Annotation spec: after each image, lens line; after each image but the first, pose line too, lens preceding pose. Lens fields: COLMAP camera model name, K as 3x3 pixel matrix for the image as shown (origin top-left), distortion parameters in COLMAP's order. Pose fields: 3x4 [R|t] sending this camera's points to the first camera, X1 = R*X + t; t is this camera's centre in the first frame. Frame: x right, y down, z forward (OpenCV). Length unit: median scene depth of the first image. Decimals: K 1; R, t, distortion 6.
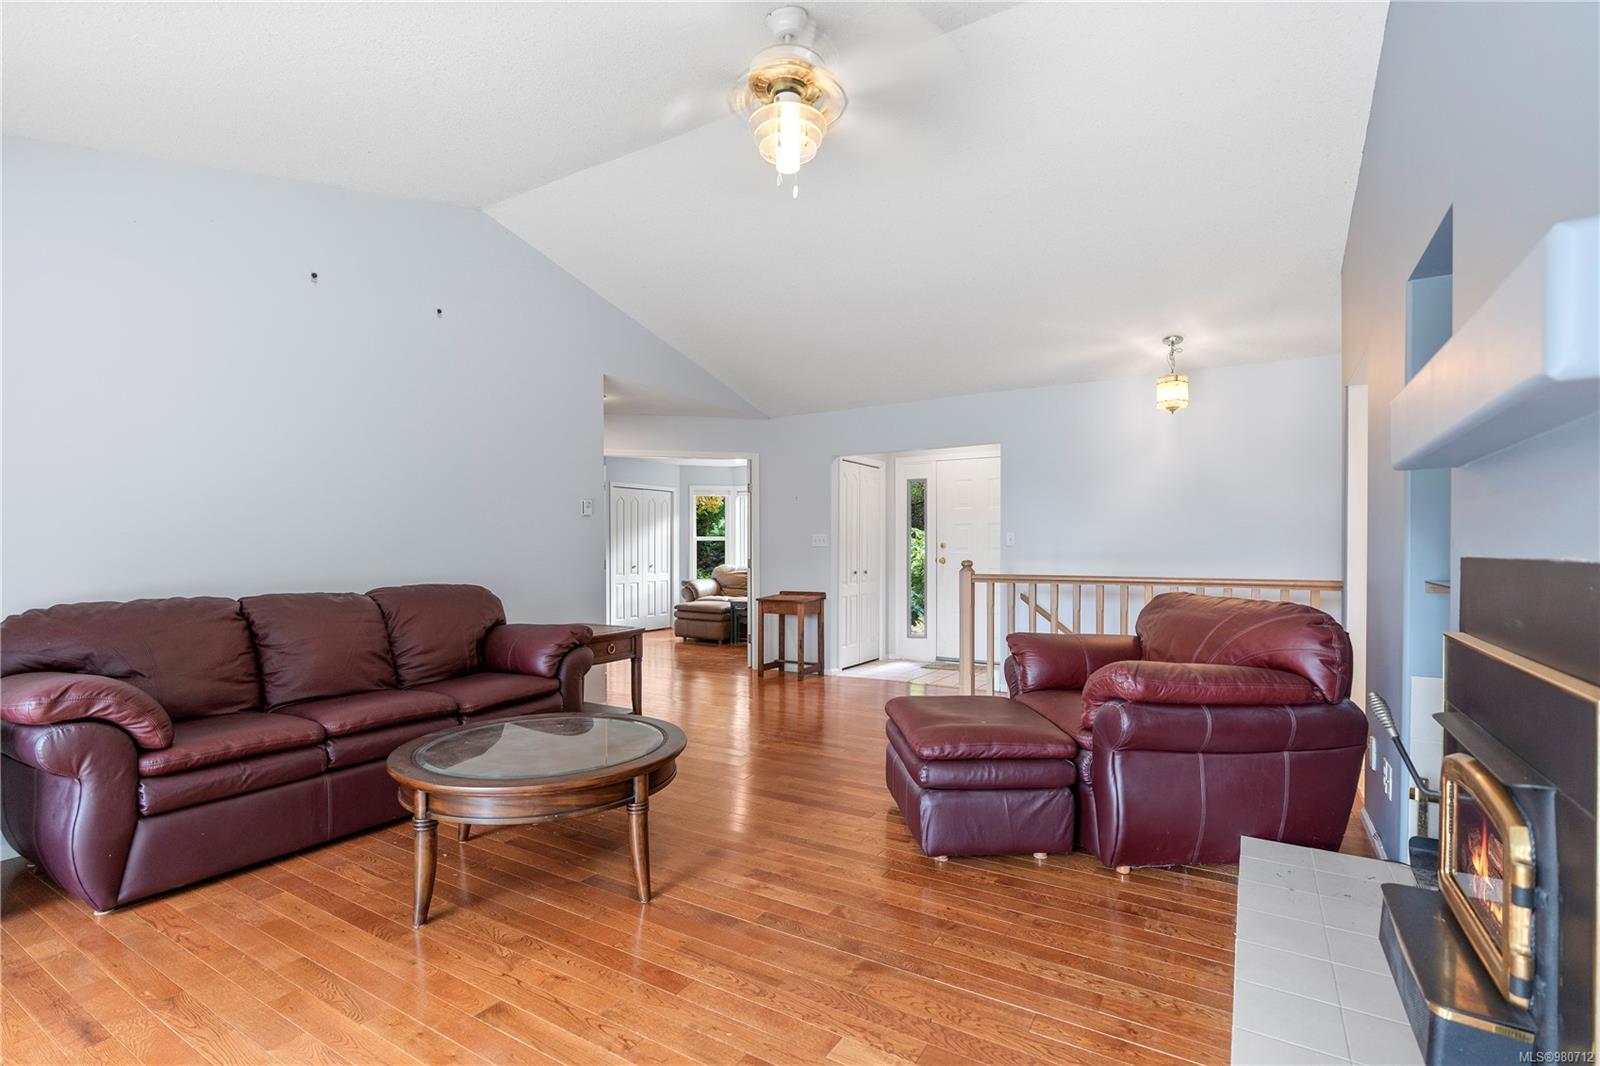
lens RADIAL K [[742.4, 0, 802.3], [0, 742.4, 551.9], [0, 0, 1]] dist [-0.009462, 0.003150]
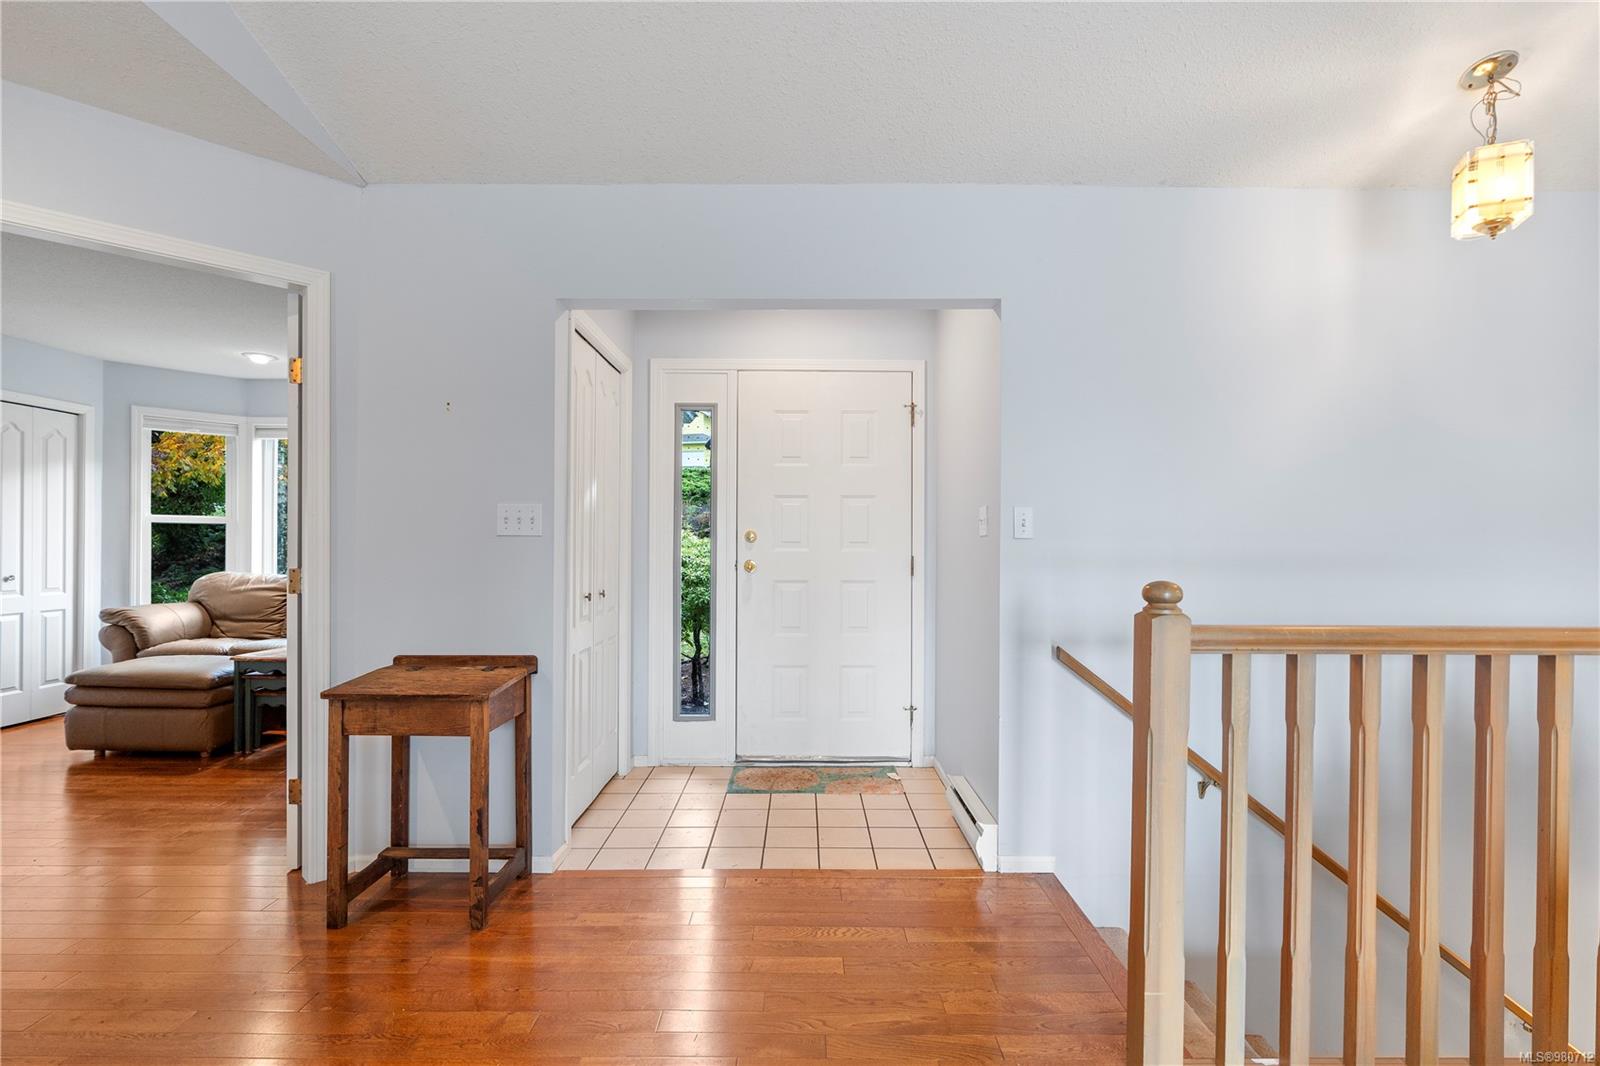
lens RADIAL K [[742.4, 0, 806.6], [0, 742.4, 546.6], [0, 0, 1]] dist [-0.009462, 0.003150]
pose [[0.852050, 0.002767, 0.523454, -0.034725], [-0.003678, 0.999993, 0.000700, -0.001781], [-0.523448, -0.002522, 0.852054, 0.417160]]
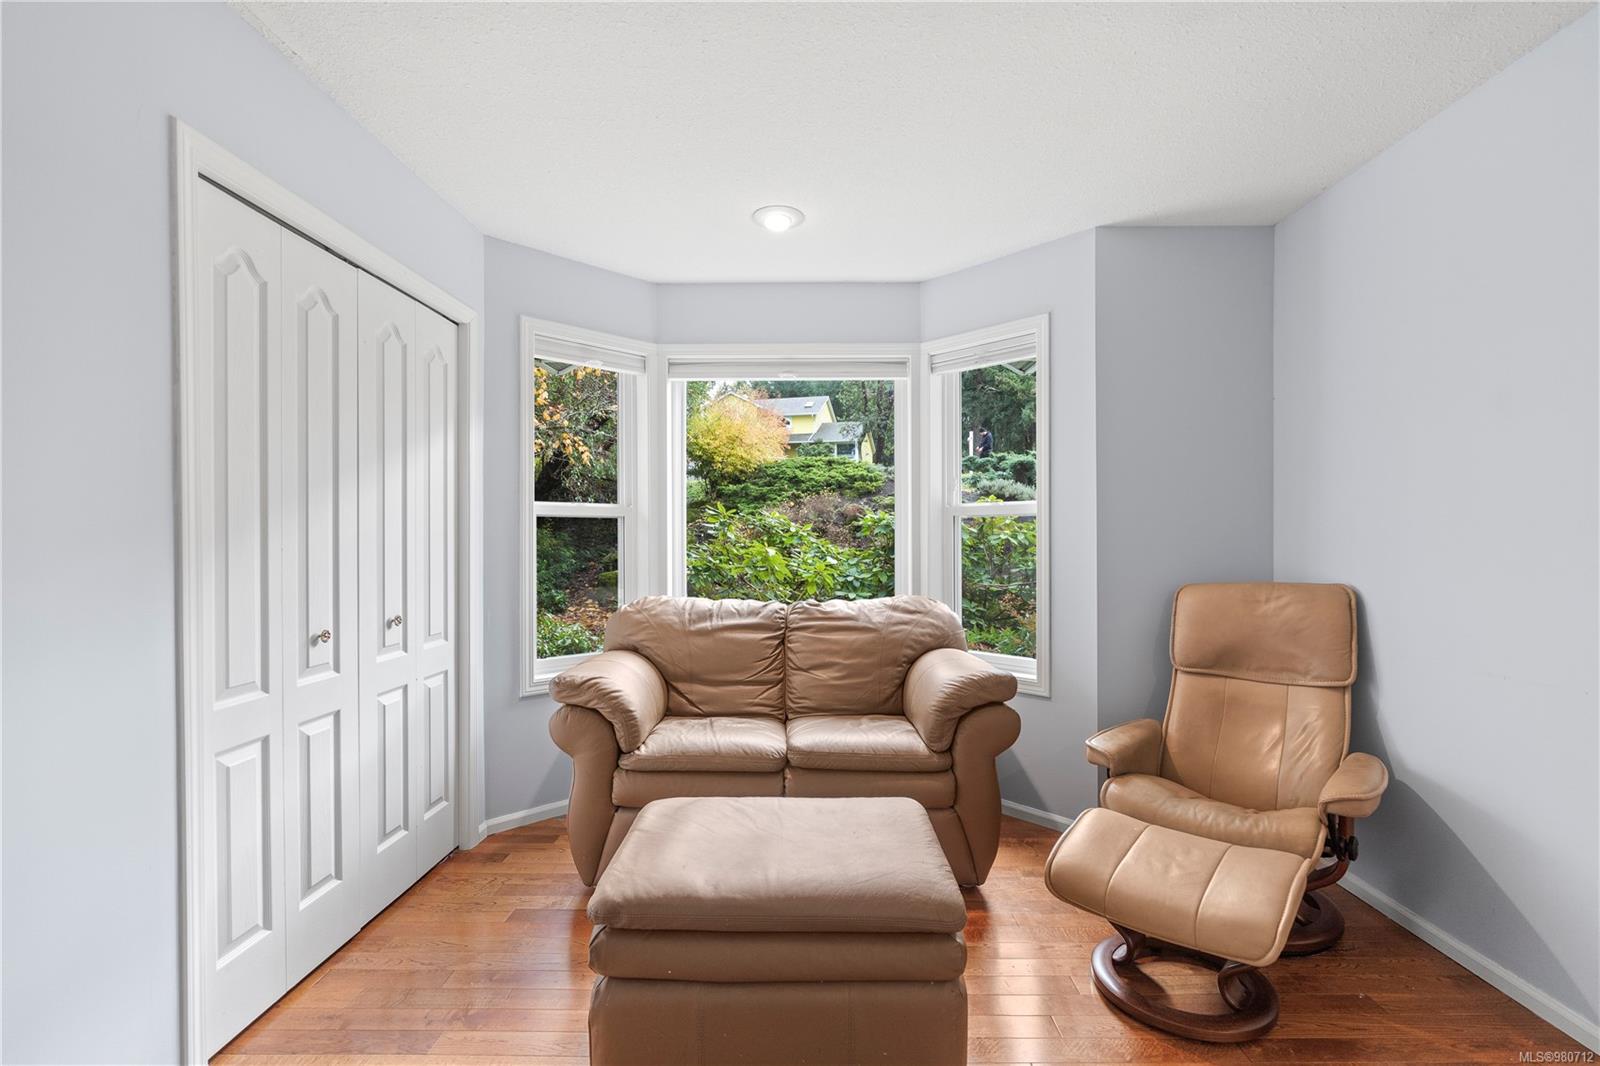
lens RADIAL K [[742.4, 0, 829.0], [0, 742.4, 541.9], [0, 0, 1]] dist [-0.009462, 0.003150]
pose [[0.860146, -0.004320, 0.510029, -0.217785], [0.003066, 0.999990, 0.003299, -0.006255], [-0.510038, -0.001274, 0.860151, 0.786938]]
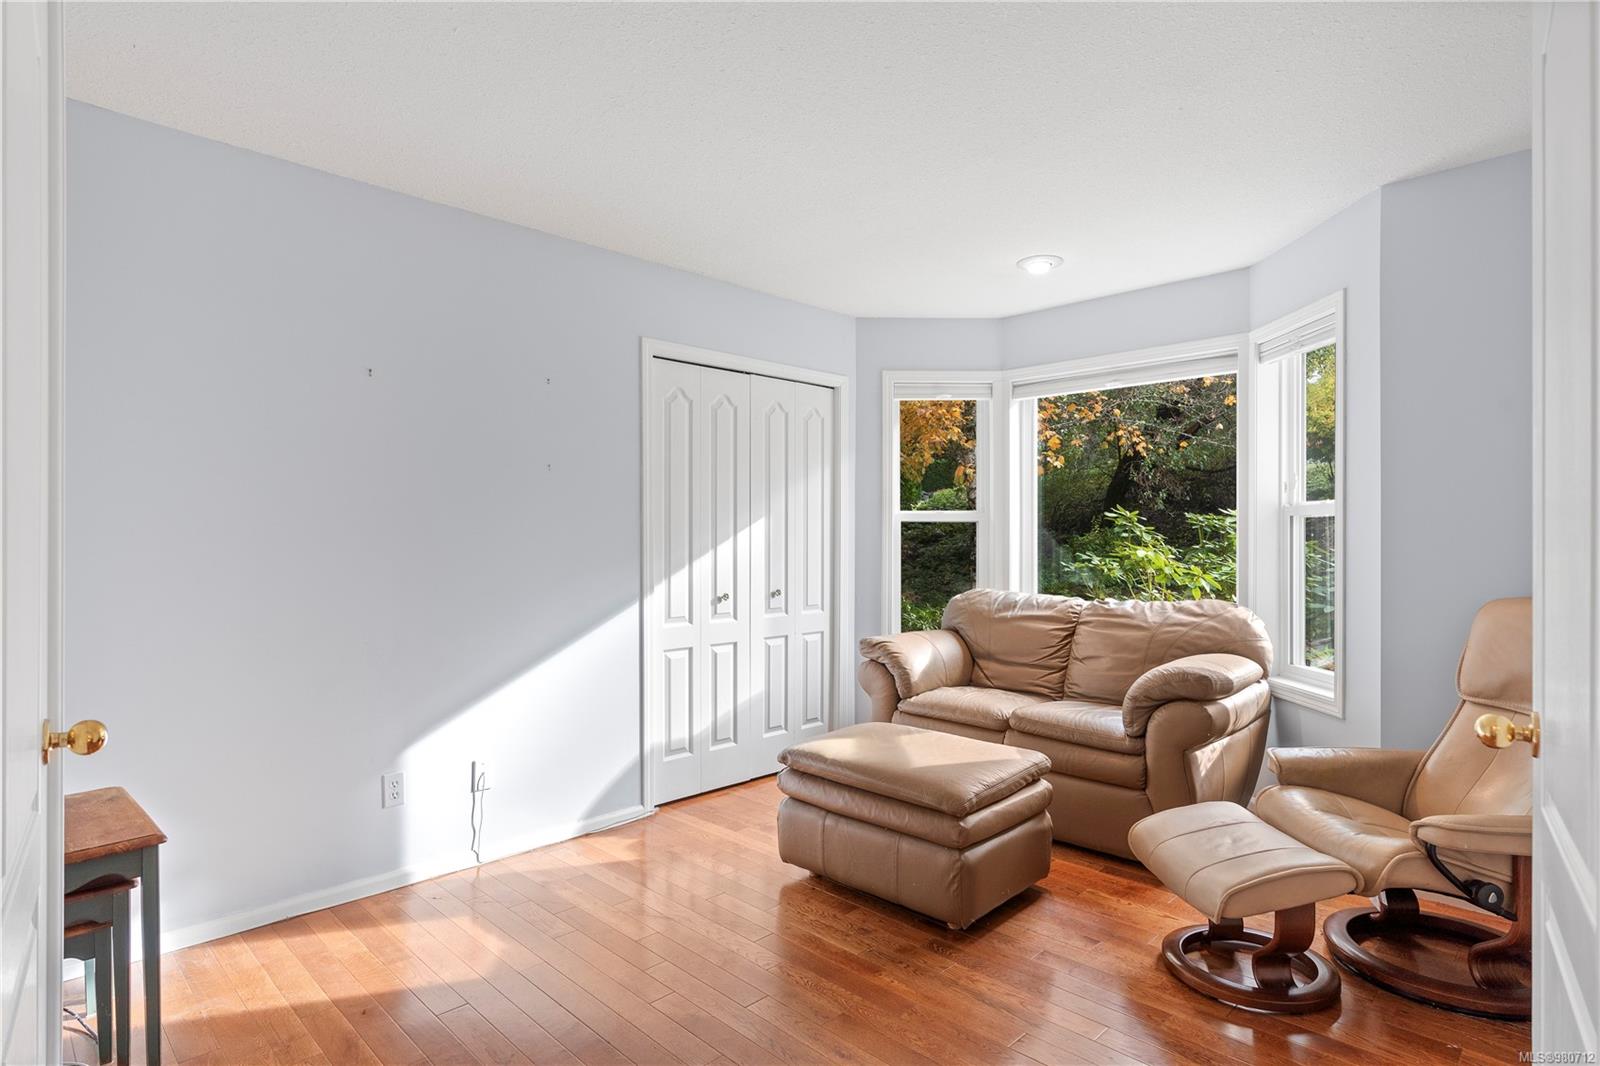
lens RADIAL K [[852.9, 0, 788.2], [0, 852.9, 541.8], [0, 0, 1]] dist [-0.007953, 0.001336]
pose [[0.968872, 0.000665, -0.247561, -0.103629], [-0.000172, 0.999998, 0.002011, -0.006763], [0.247562, -0.001906, 0.968870, 0.648307]]
